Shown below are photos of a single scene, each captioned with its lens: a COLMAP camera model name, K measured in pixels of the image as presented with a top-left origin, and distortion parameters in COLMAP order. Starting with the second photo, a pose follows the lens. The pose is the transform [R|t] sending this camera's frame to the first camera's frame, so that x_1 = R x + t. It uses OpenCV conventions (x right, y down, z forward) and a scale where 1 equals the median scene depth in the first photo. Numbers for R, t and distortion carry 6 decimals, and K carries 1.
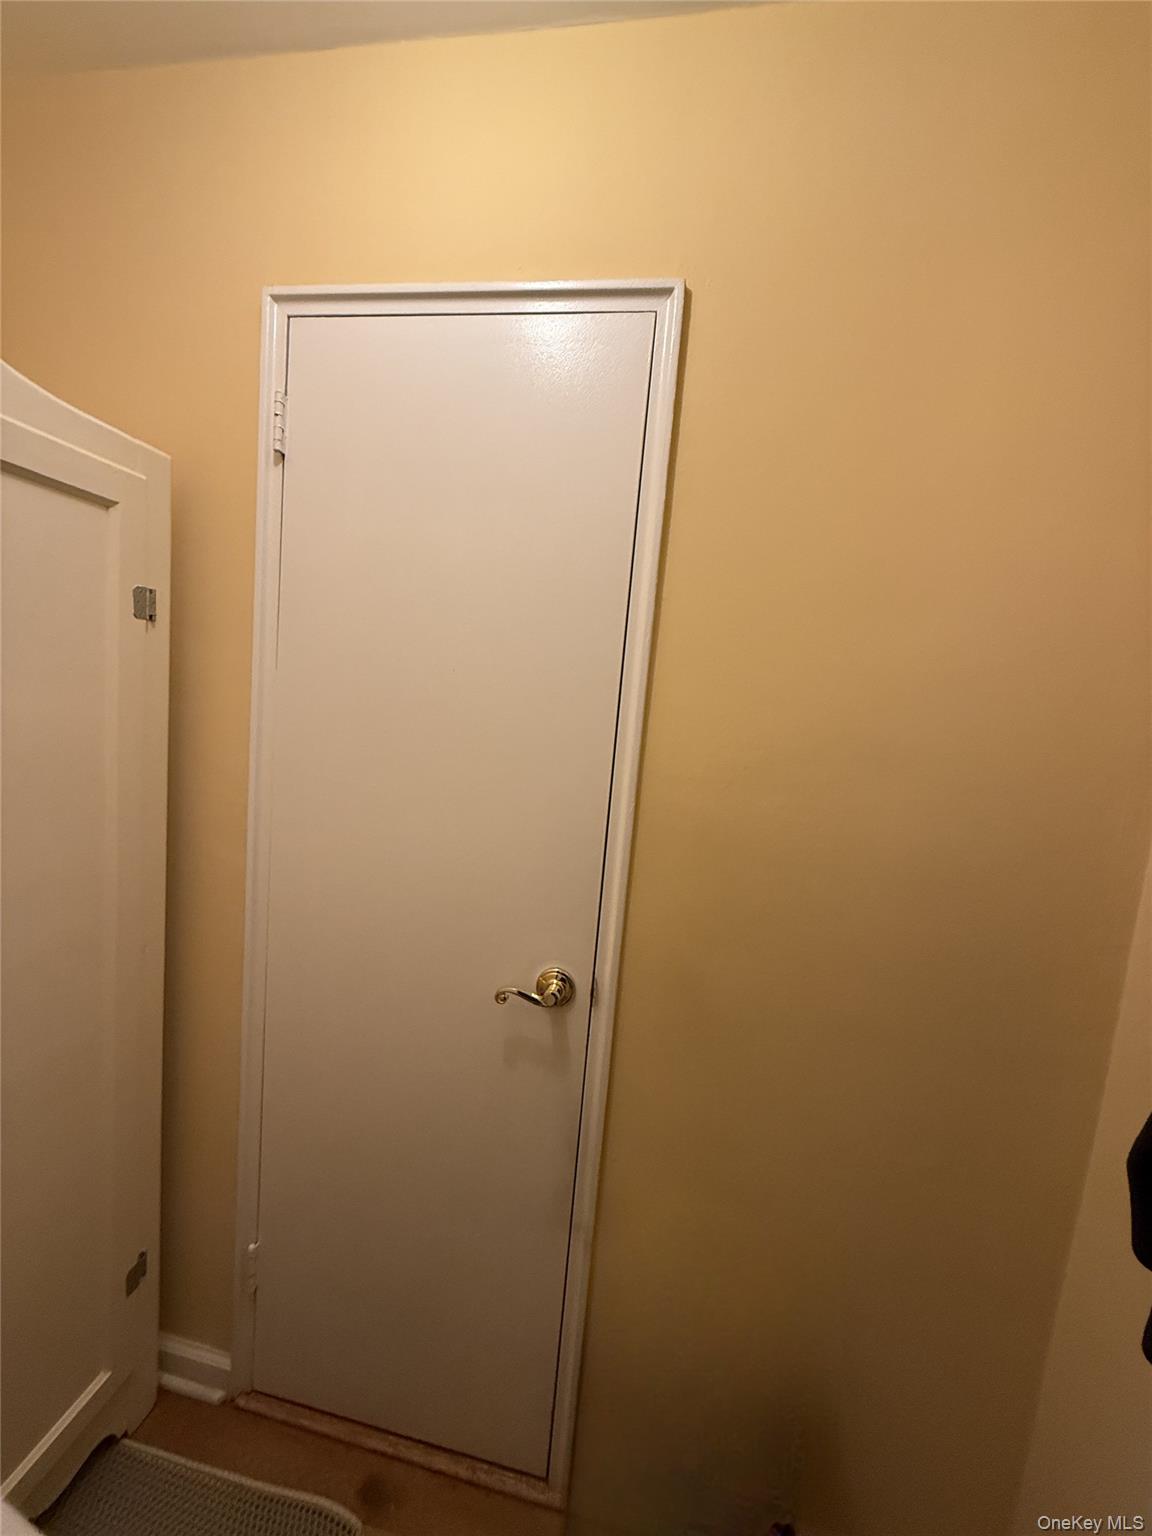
lens RADIAL K [[615.1, 0, 576.0], [0, 615.1, 768.0], [0, 0, 1]] dist [0.002445, 0.000589]
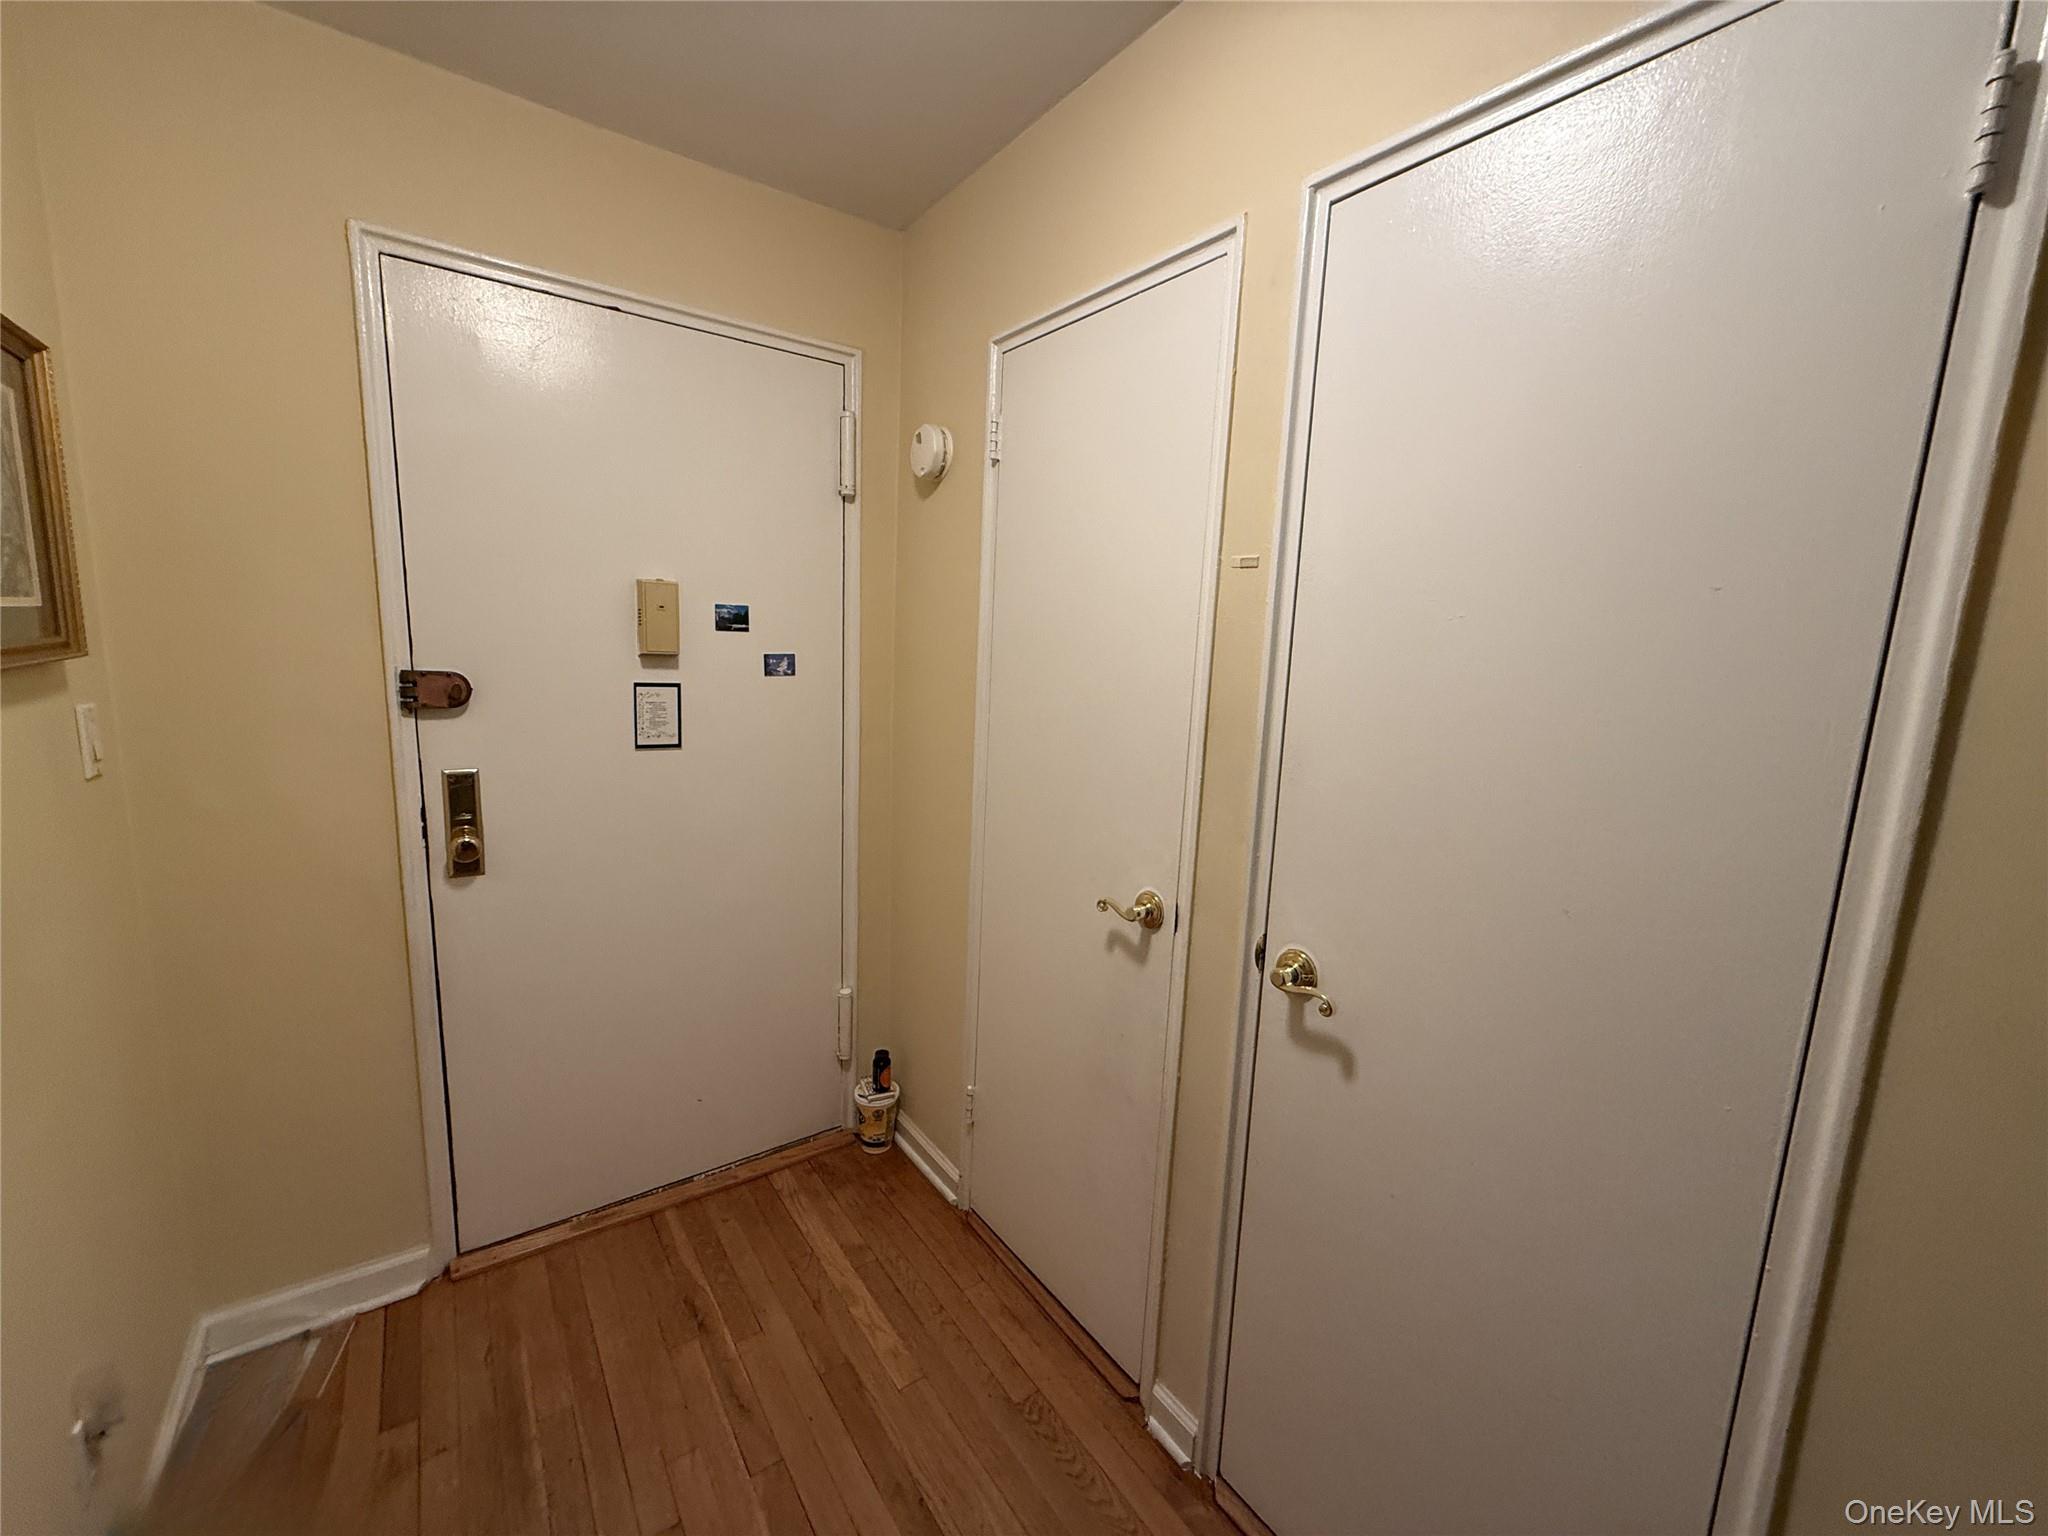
lens RADIAL K [[820.2, 0, 1024.0], [0, 820.2, 768.0], [0, 0, 1]] dist [0.002445, 0.000589]
pose [[0.717954, 0.048982, -0.694365, 0.775873], [-0.058903, 0.998218, 0.009512, 0.113535], [0.693594, 0.034071, 0.719560, -0.173769]]
